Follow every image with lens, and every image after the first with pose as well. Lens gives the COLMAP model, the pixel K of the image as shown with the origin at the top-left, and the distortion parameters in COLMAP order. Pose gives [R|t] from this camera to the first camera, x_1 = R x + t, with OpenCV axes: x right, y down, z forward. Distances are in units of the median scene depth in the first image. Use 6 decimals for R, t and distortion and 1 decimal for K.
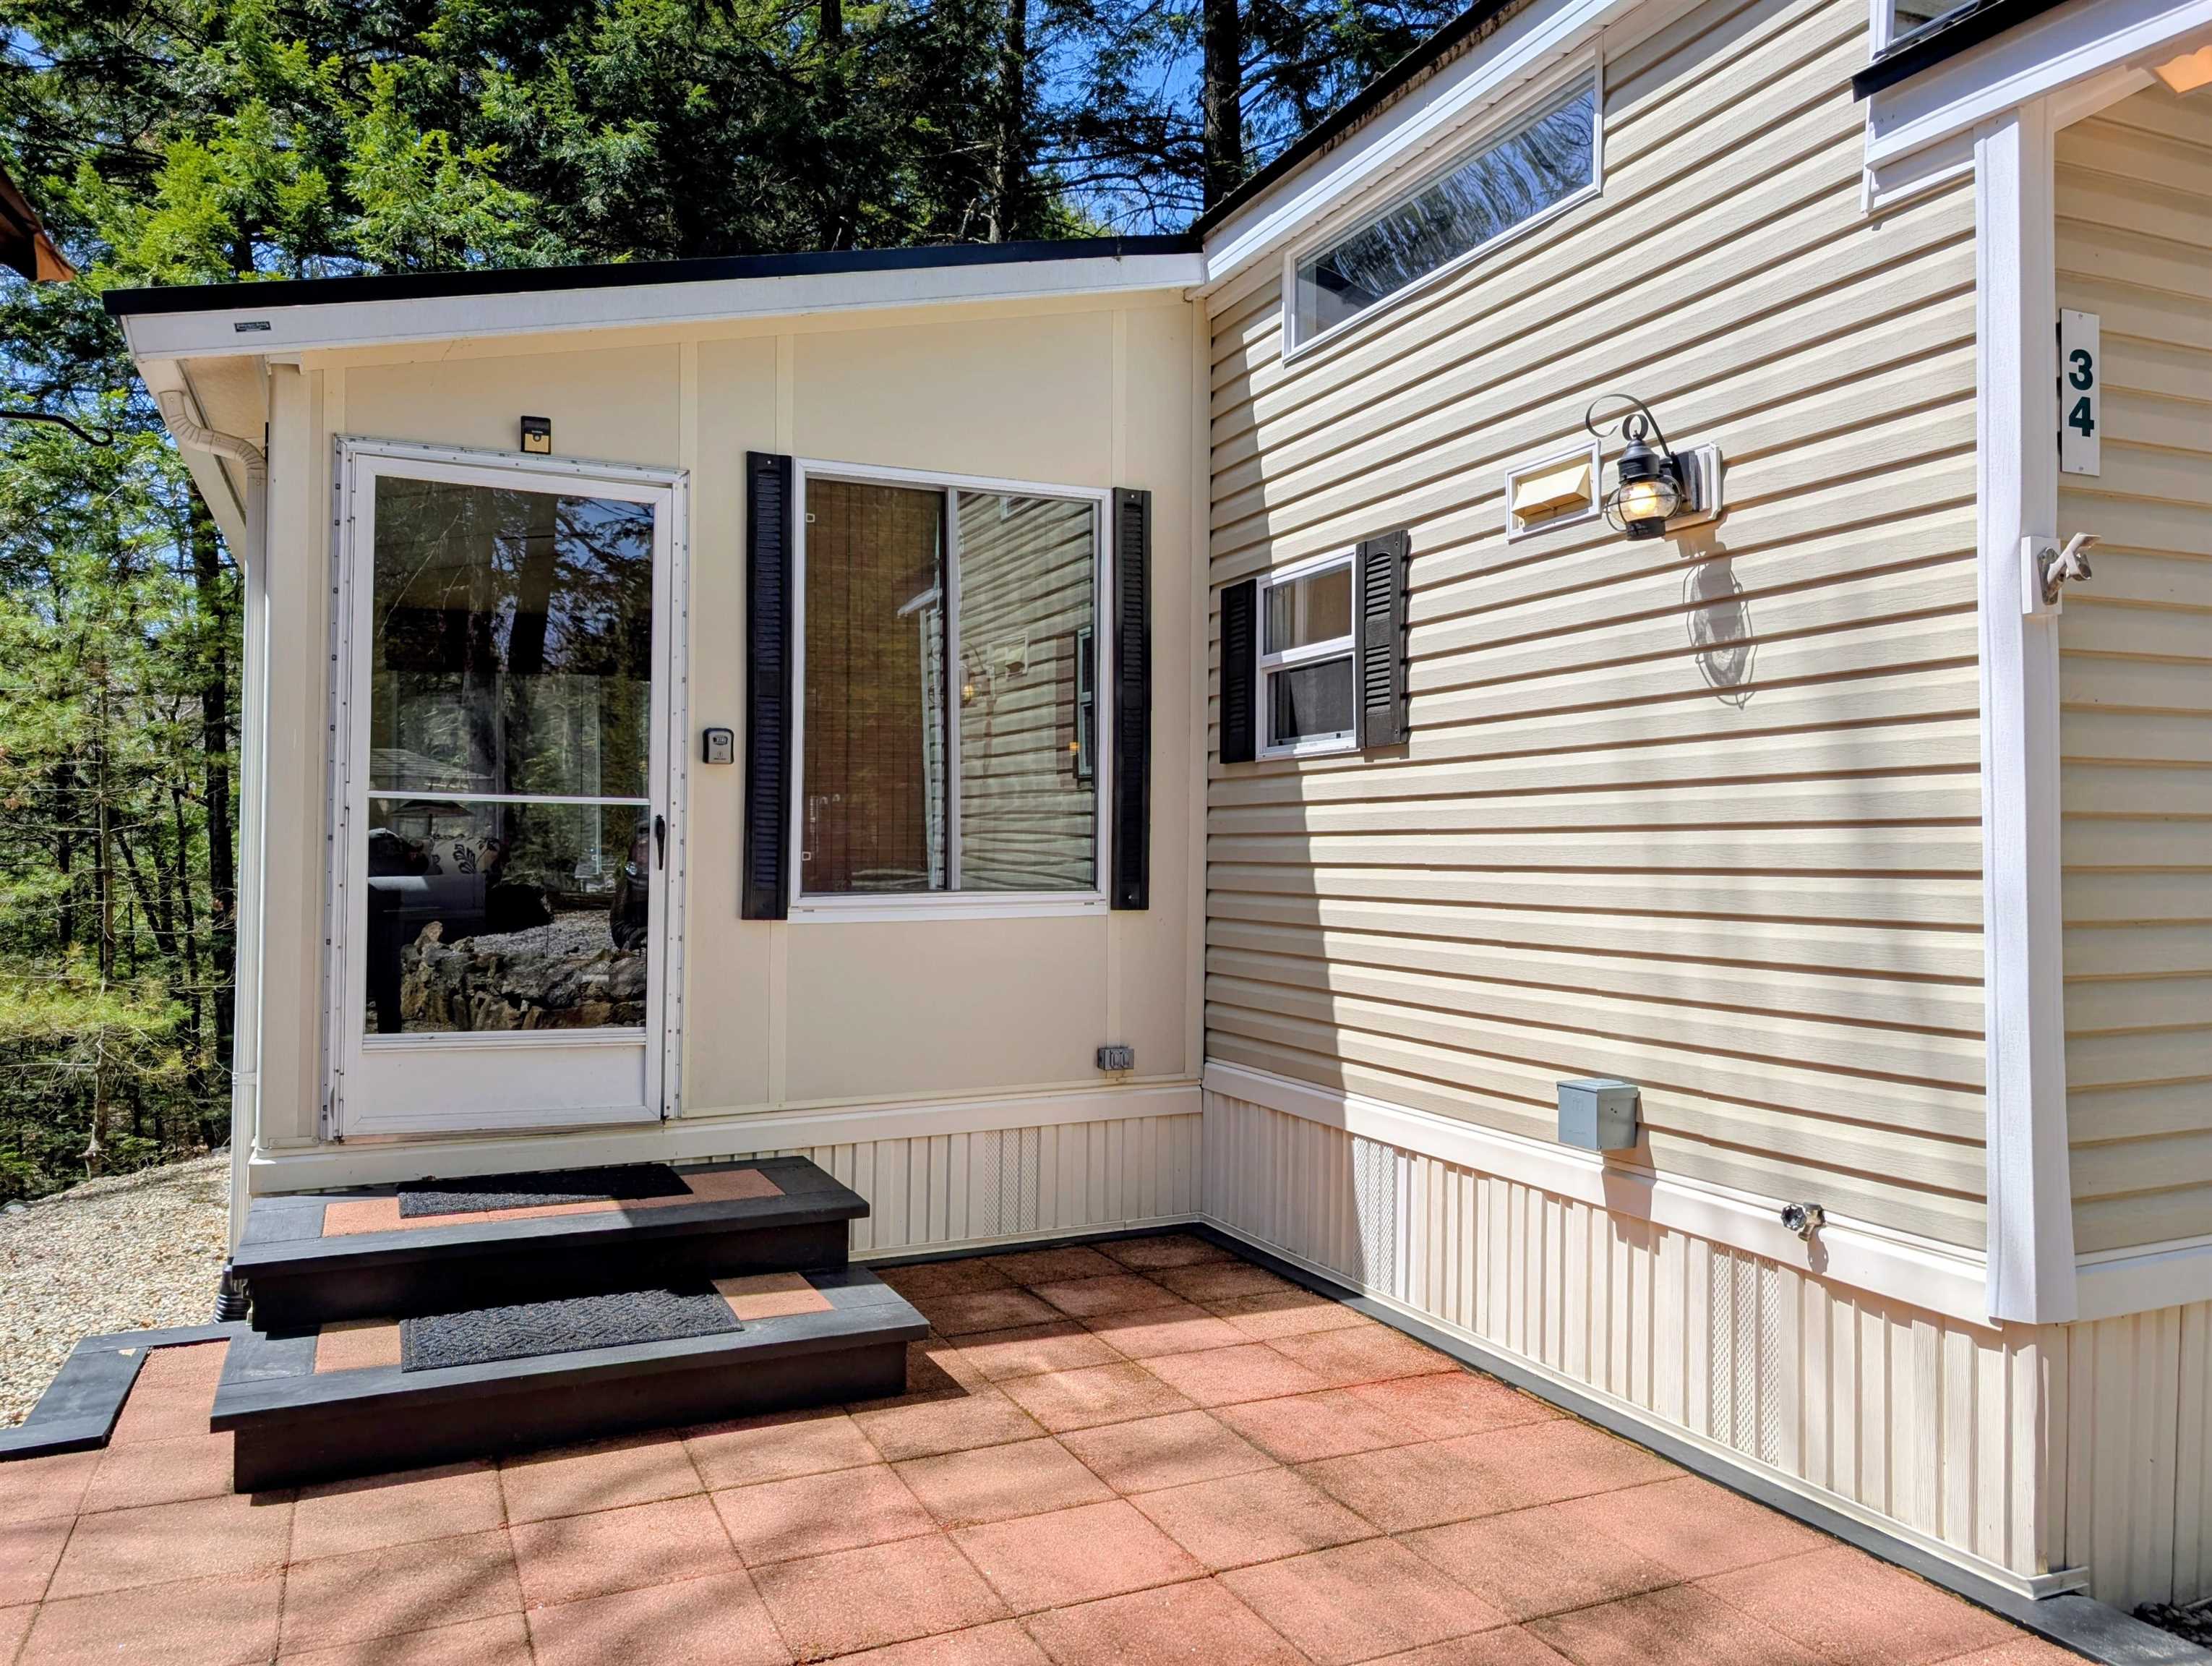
lens RADIAL K [[1581.2, 0, 1111.3], [0, 1581.2, 826.3], [0, 0, 1]] dist [0.029513, -0.023122]
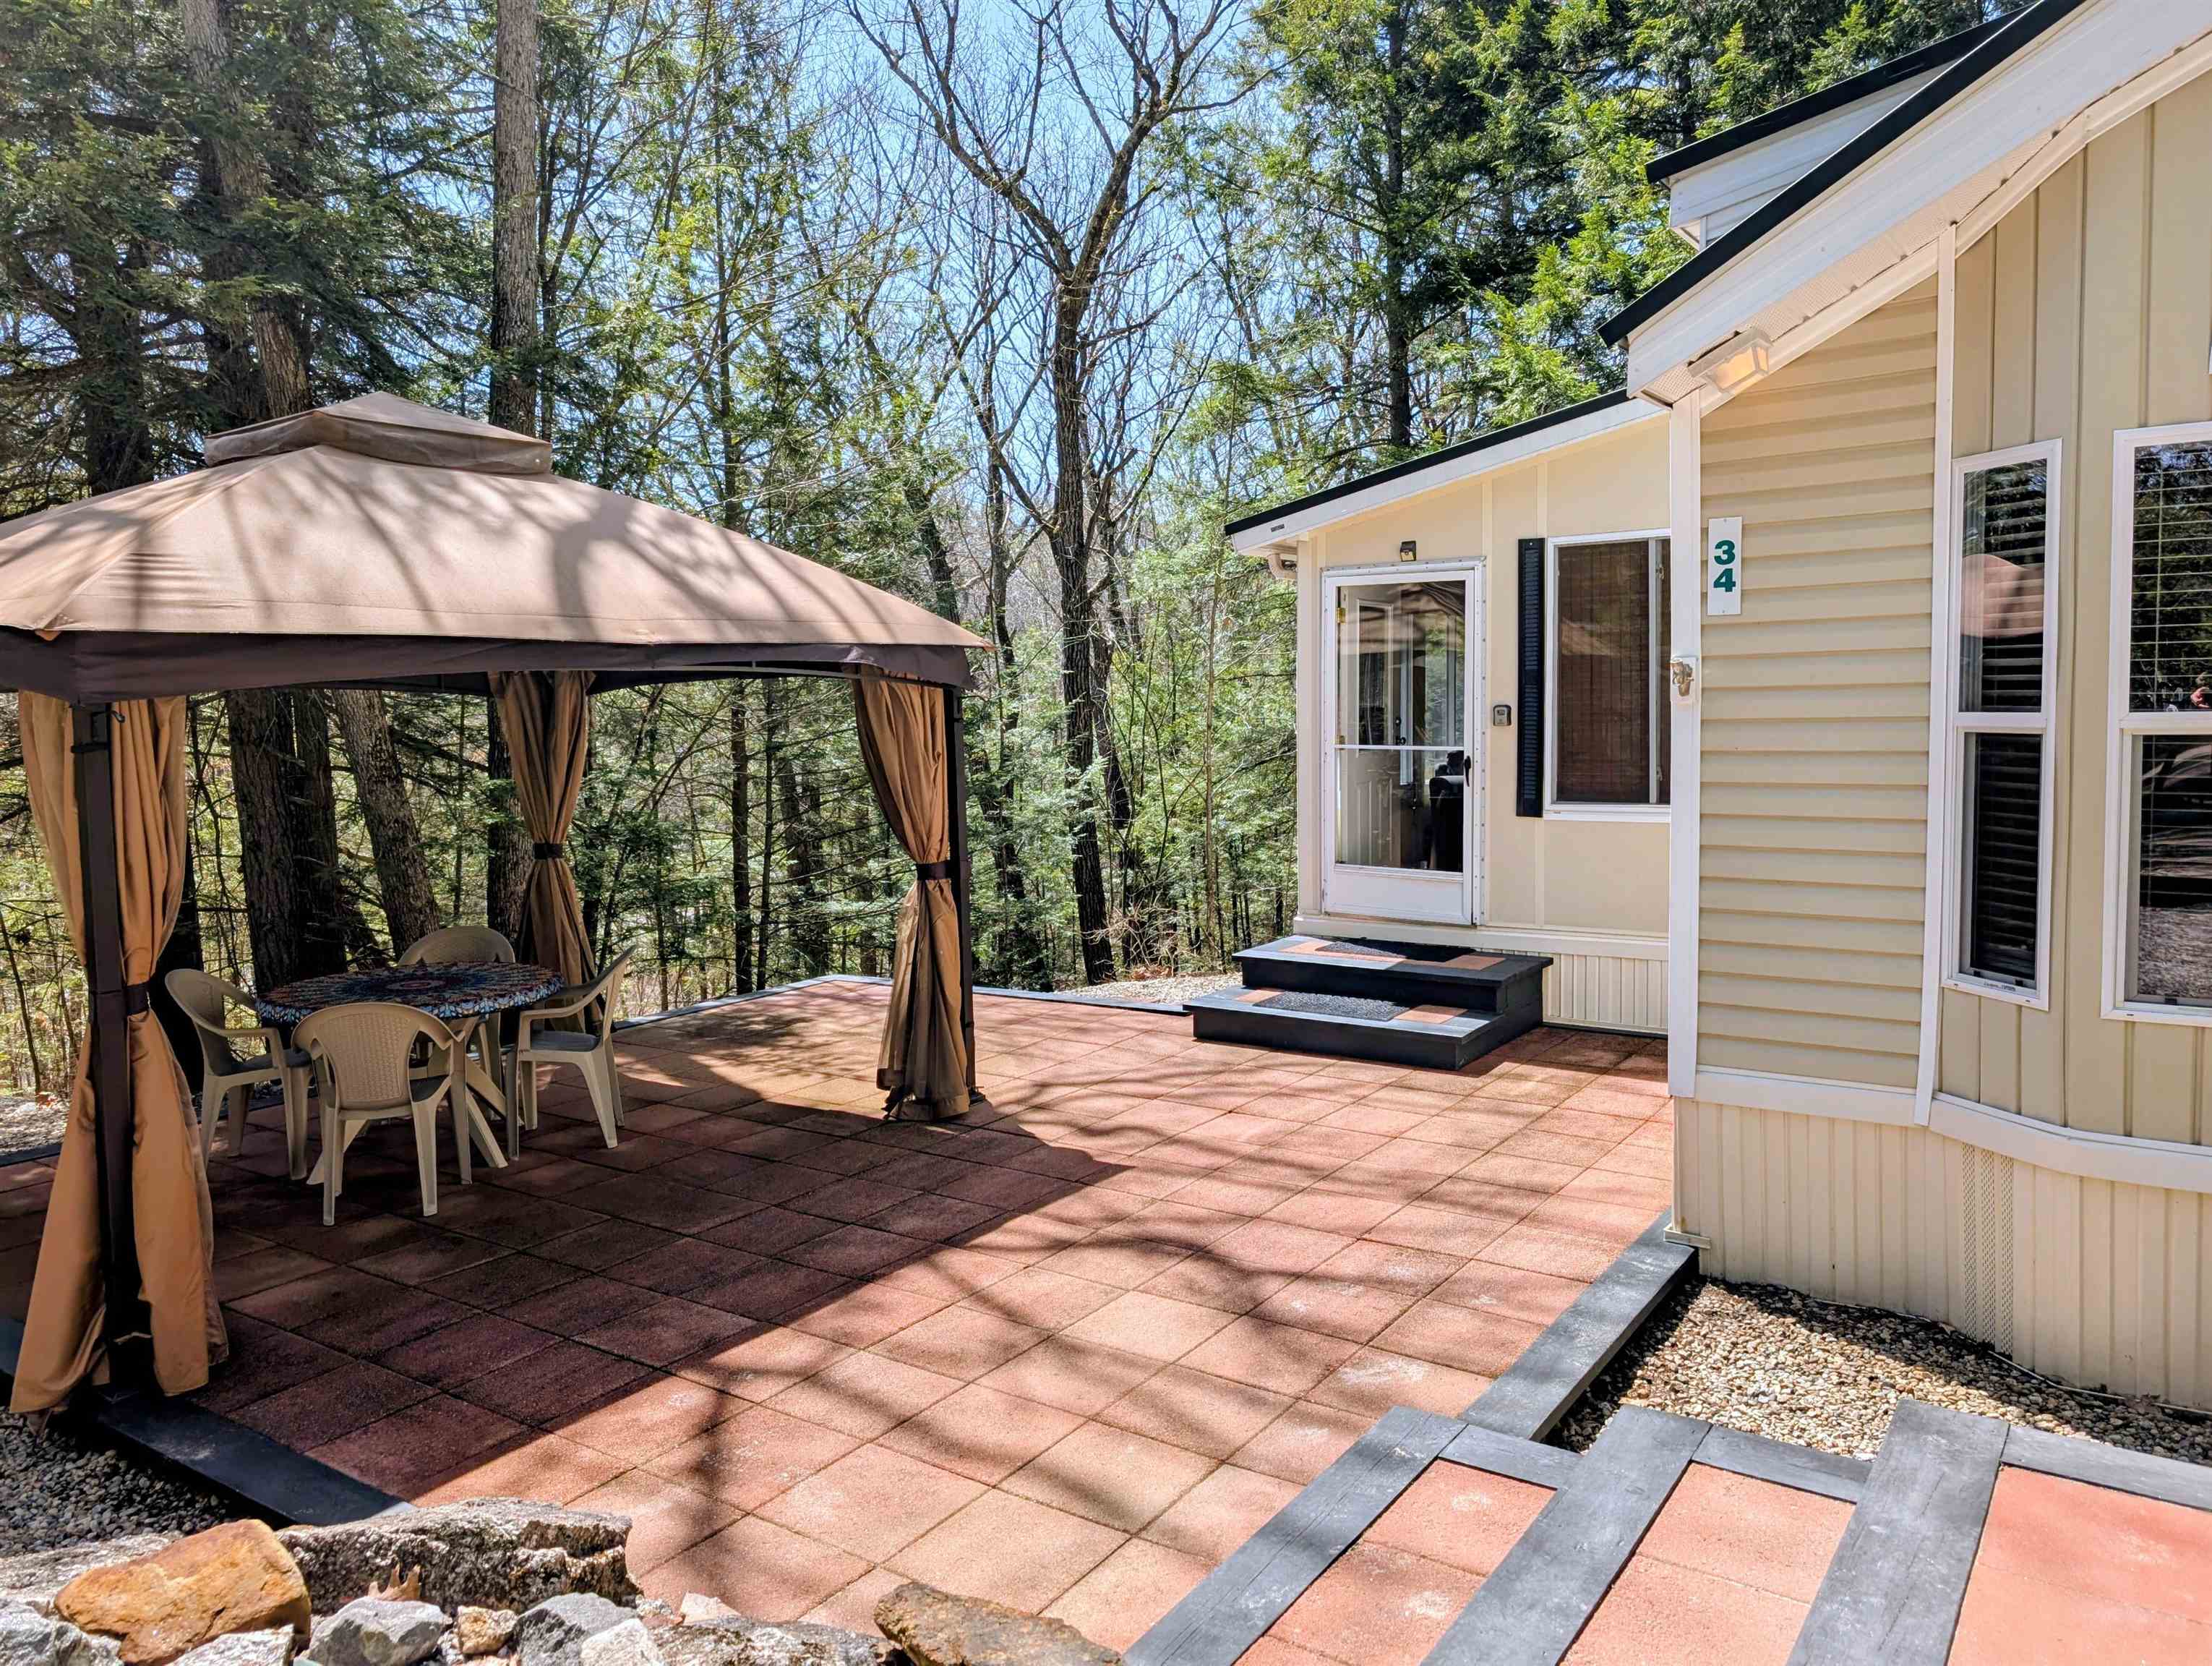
lens RADIAL K [[1581.2, 0, 1095.1], [0, 1581.2, 806.5], [0, 0, 1]] dist [0.029513, -0.023122]
pose [[0.508432, 0.050013, -0.859649, 1.039177], [0.032986, 0.996448, 0.077480, -0.102569], [0.860470, -0.067750, 0.504976, -0.265775]]
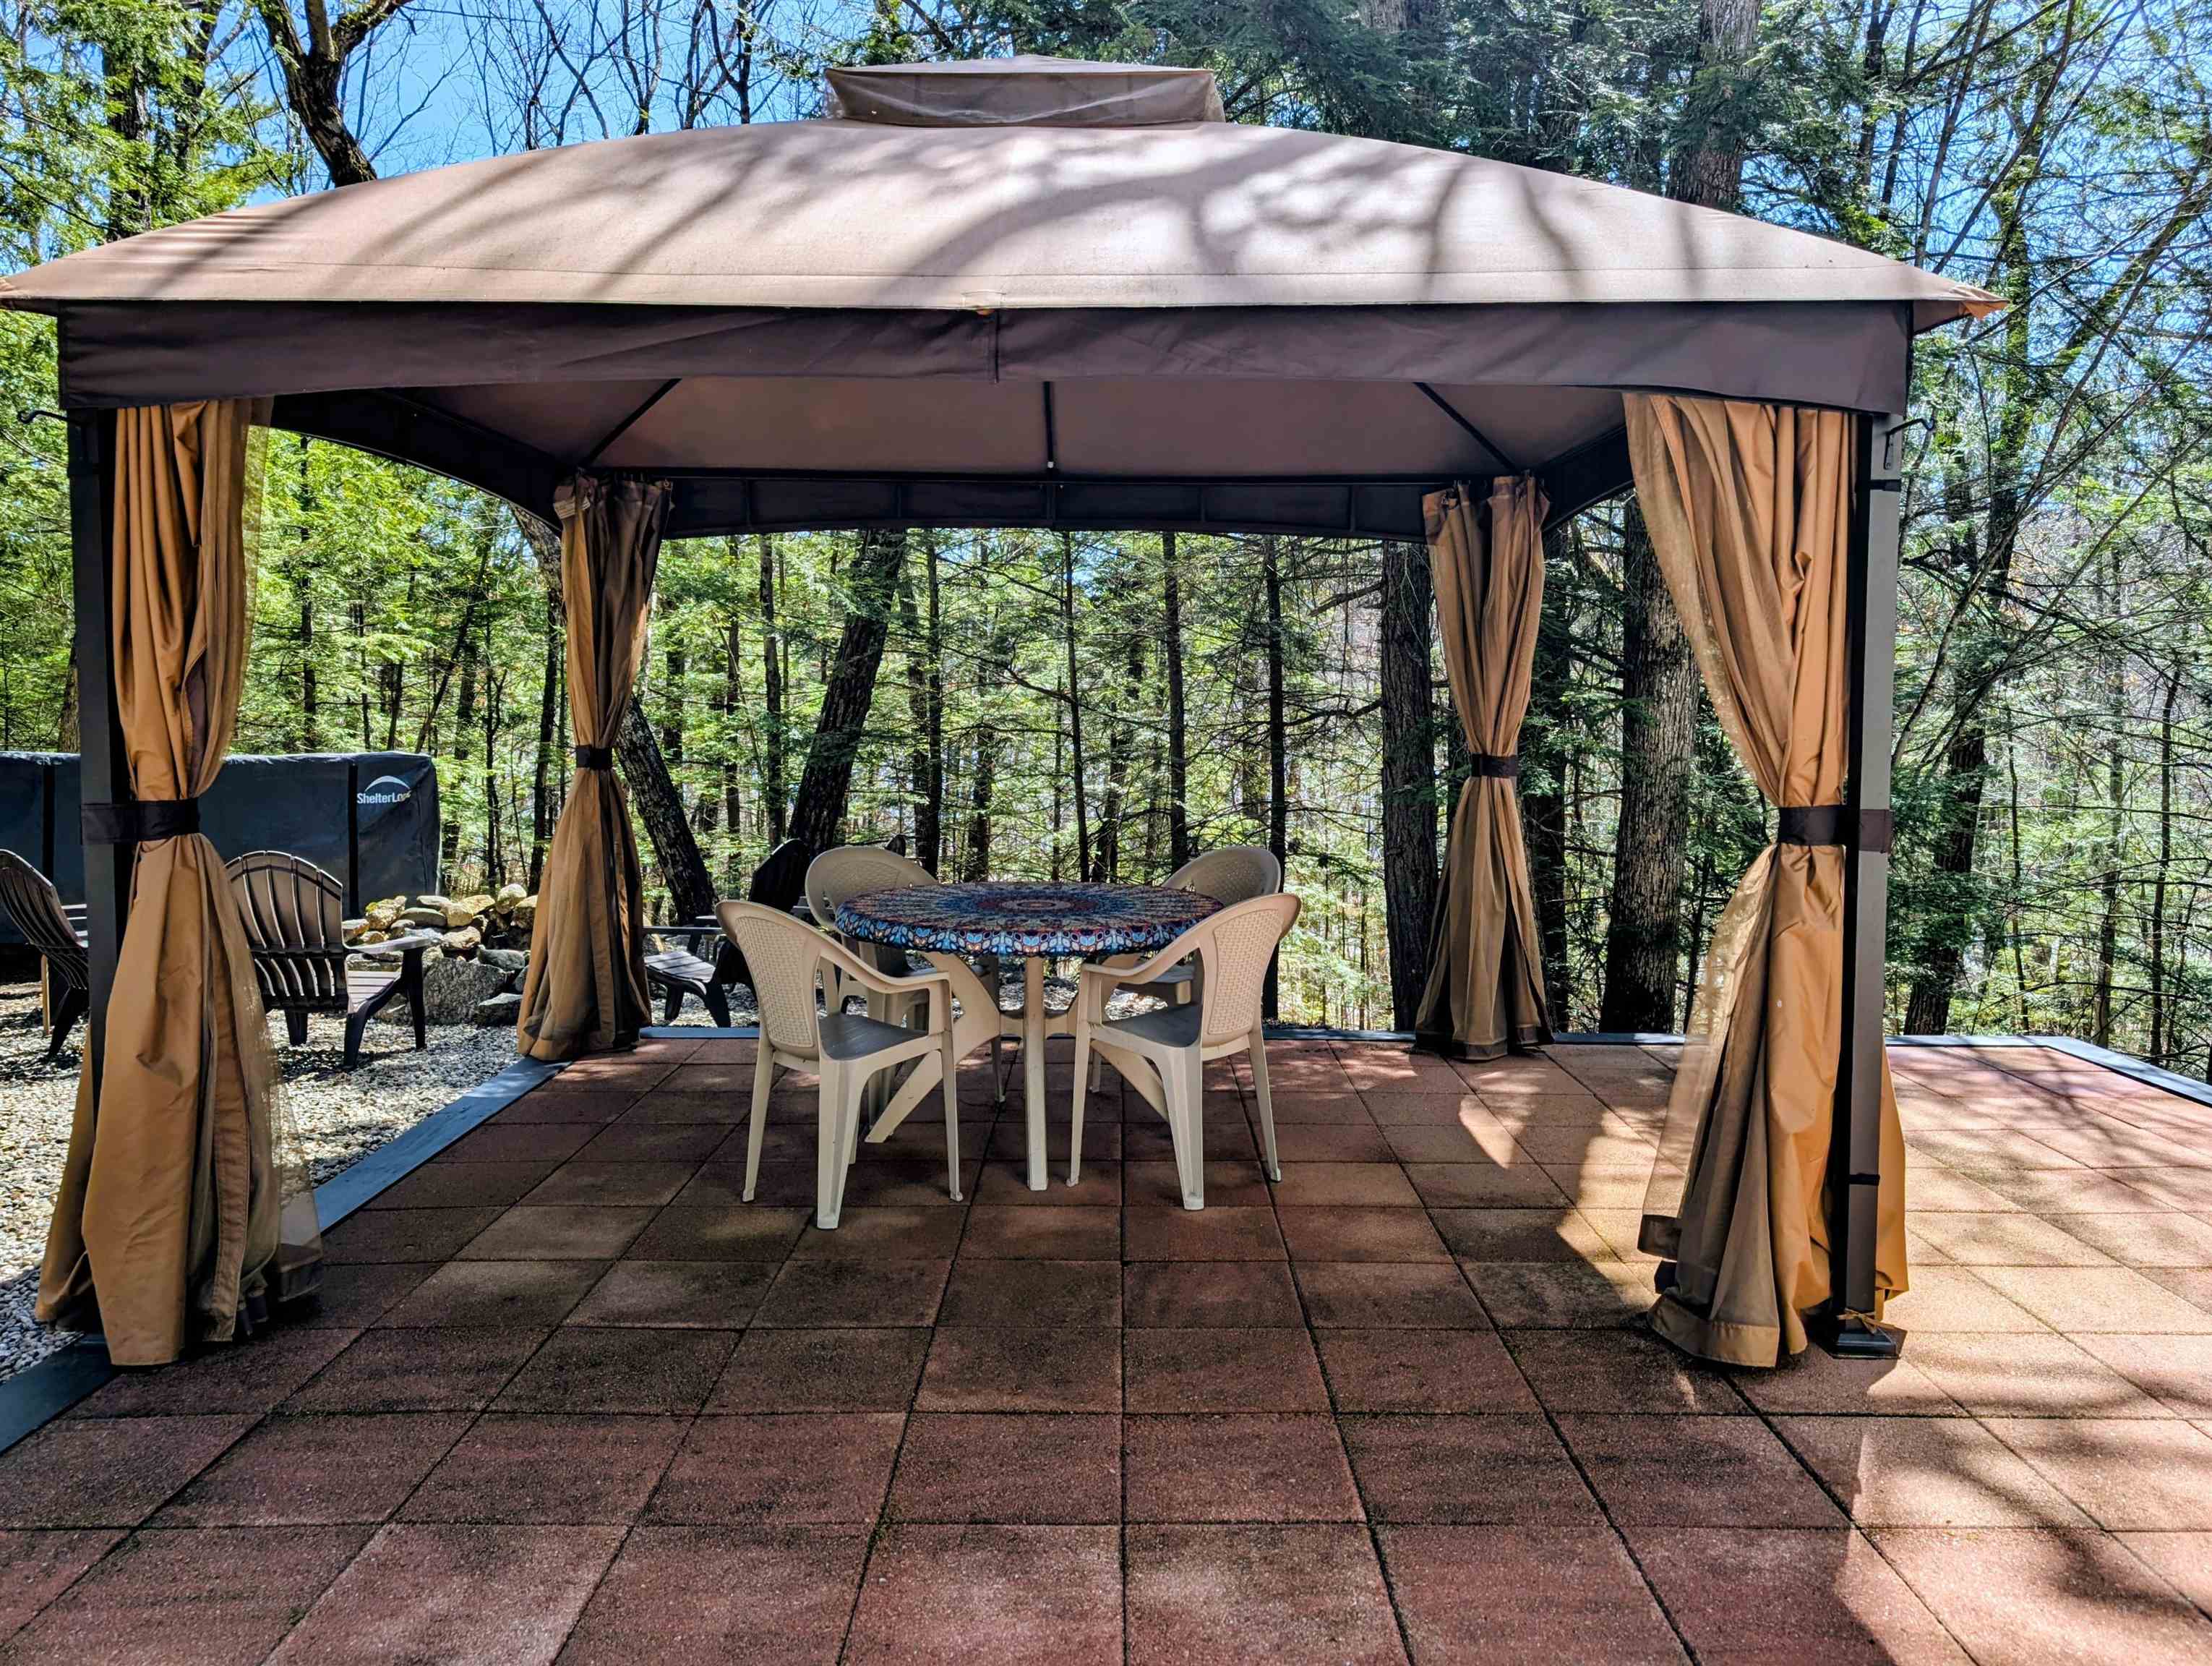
lens RADIAL K [[1581.2, 0, 1137.9], [0, 1581.2, 824.2], [0, 0, 1]] dist [0.029513, -0.023122]
pose [[-0.405667, 0.075543, -0.910894, 0.441628], [0.008065, 0.996836, 0.079079, 0.008266], [0.913985, 0.024733, -0.404993, 0.349921]]
